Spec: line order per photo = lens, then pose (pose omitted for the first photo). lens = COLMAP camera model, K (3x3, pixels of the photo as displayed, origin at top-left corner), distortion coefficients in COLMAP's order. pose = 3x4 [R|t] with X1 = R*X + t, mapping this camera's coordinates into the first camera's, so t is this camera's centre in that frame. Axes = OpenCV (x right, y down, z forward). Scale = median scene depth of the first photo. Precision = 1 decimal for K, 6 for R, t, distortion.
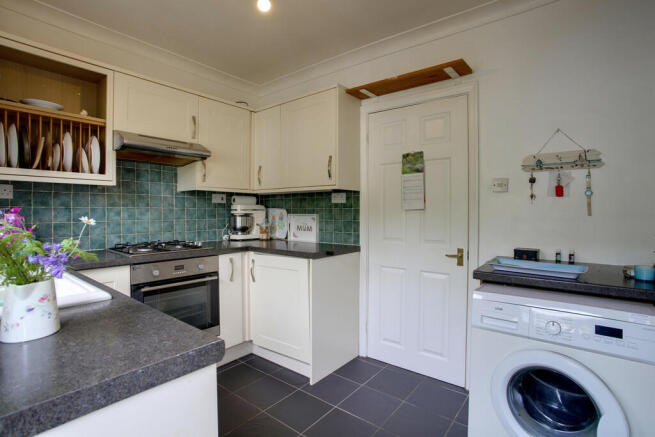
lens RADIAL K [[325.4, 0, 327.5], [0, 325.4, 218.9], [0, 0, 1]] dist [-0.032266, 0.007713]
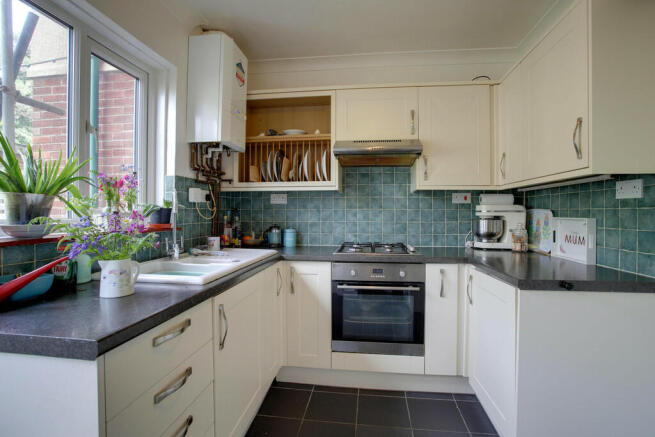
lens RADIAL K [[325.4, 0, 328.7], [0, 325.4, 213.8], [0, 0, 1]] dist [-0.032266, 0.007713]
pose [[0.530862, 0.003582, -0.847451, 0.238803], [-0.021047, 0.999738, -0.008958, -0.007219], [0.847197, 0.022592, 0.530798, 0.295400]]
